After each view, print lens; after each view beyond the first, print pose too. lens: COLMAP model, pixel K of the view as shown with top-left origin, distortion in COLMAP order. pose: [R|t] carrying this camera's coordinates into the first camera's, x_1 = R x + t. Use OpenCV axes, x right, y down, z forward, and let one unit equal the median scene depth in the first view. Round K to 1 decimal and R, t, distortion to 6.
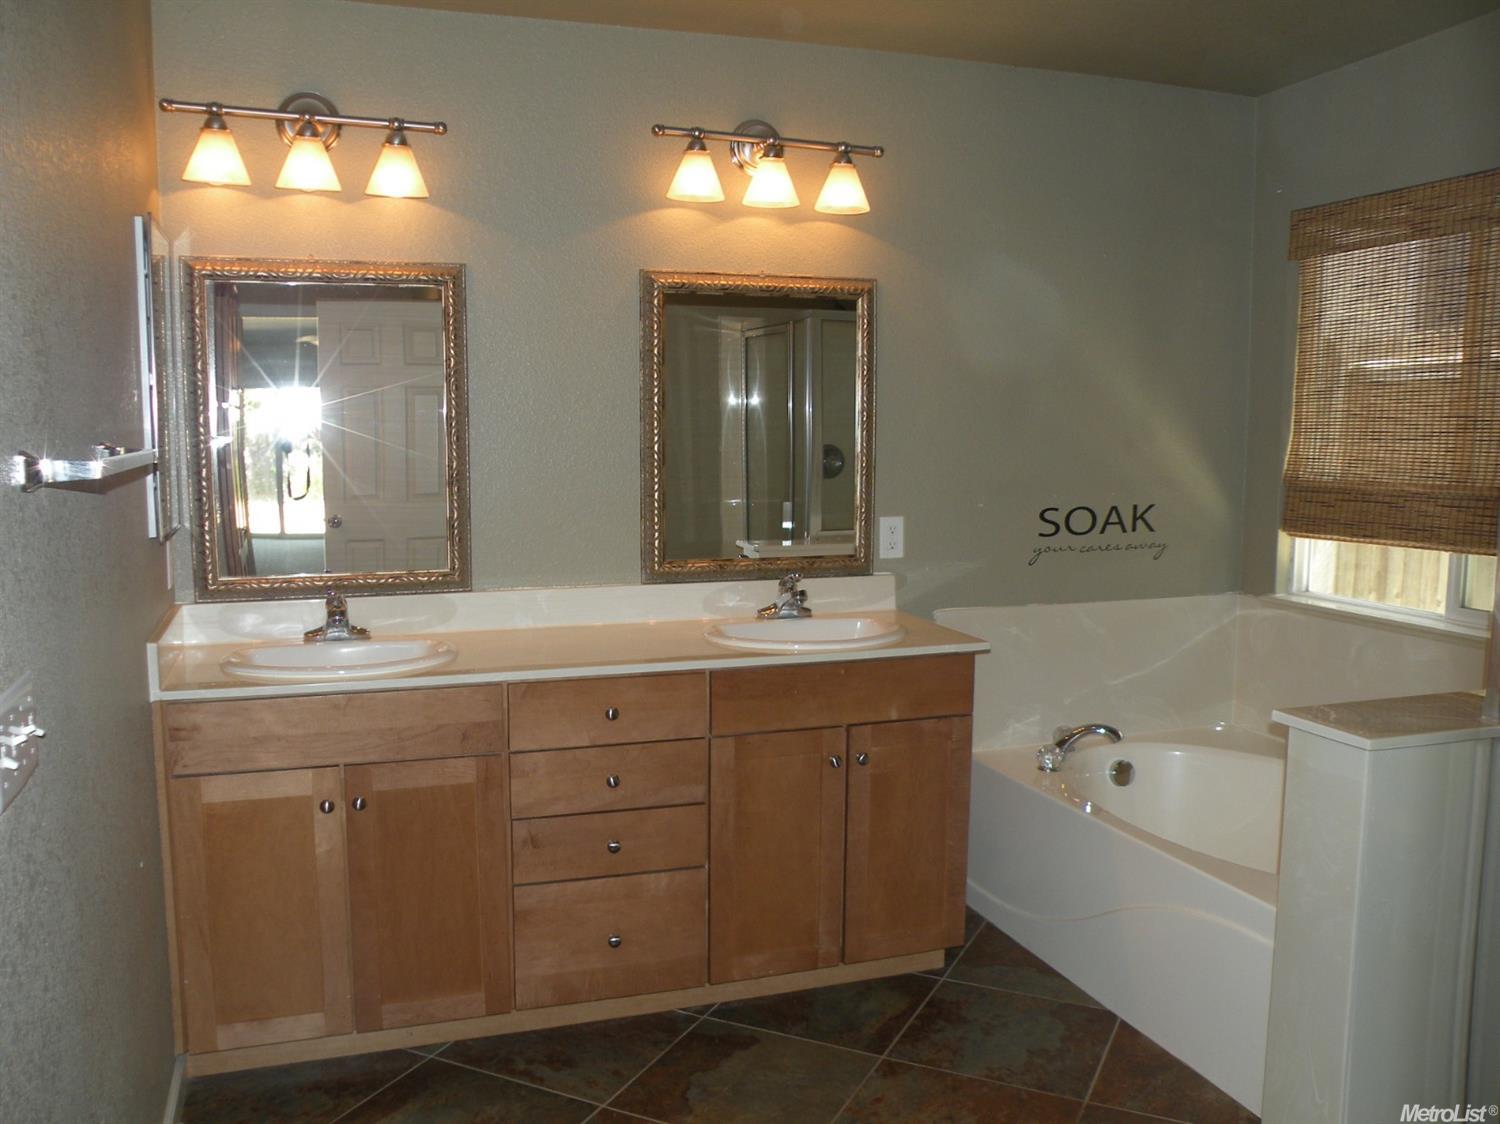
lens RADIAL K [[1258.7, 0, 747.9], [0, 1258.7, 575.7], [0, 0, 1]] dist [-0.143524, 0.149634]
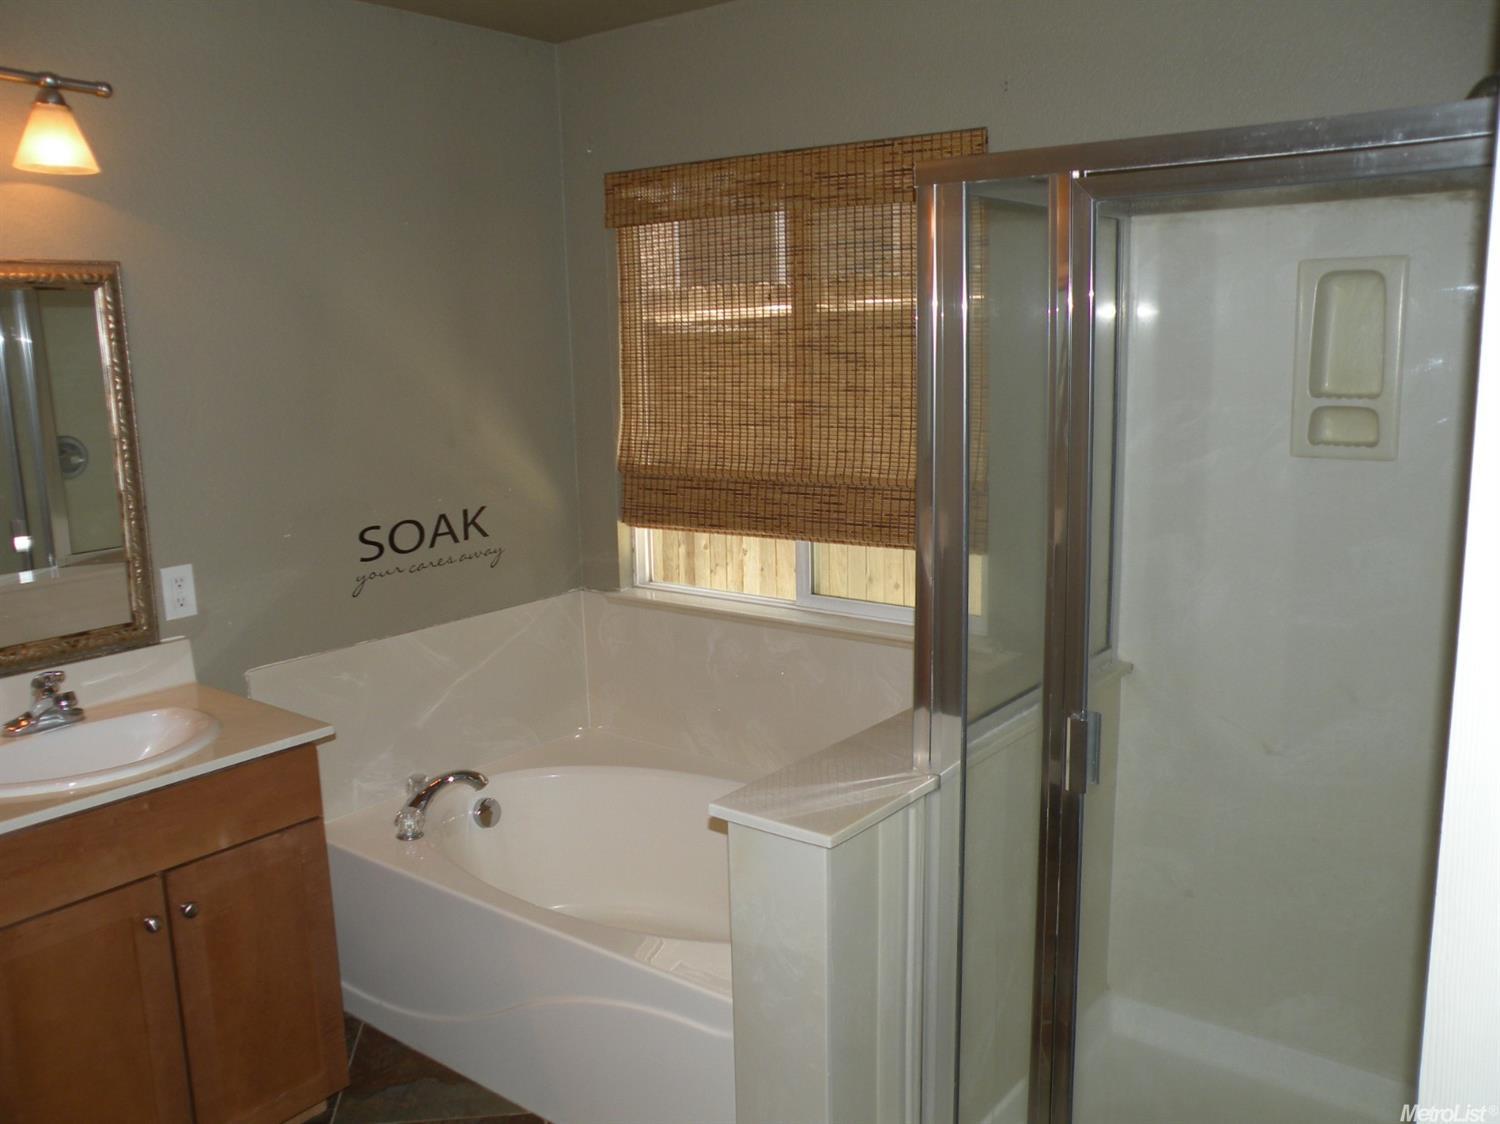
lens RADIAL K [[1258.7, 0, 747.9], [0, 1258.7, 575.7], [0, 0, 1]] dist [-0.143524, 0.149634]
pose [[0.836288, -0.127060, 0.533366, 0.003292], [0.092421, 0.991526, 0.091292, -0.078359], [-0.540446, -0.027052, 0.840944, 0.162413]]
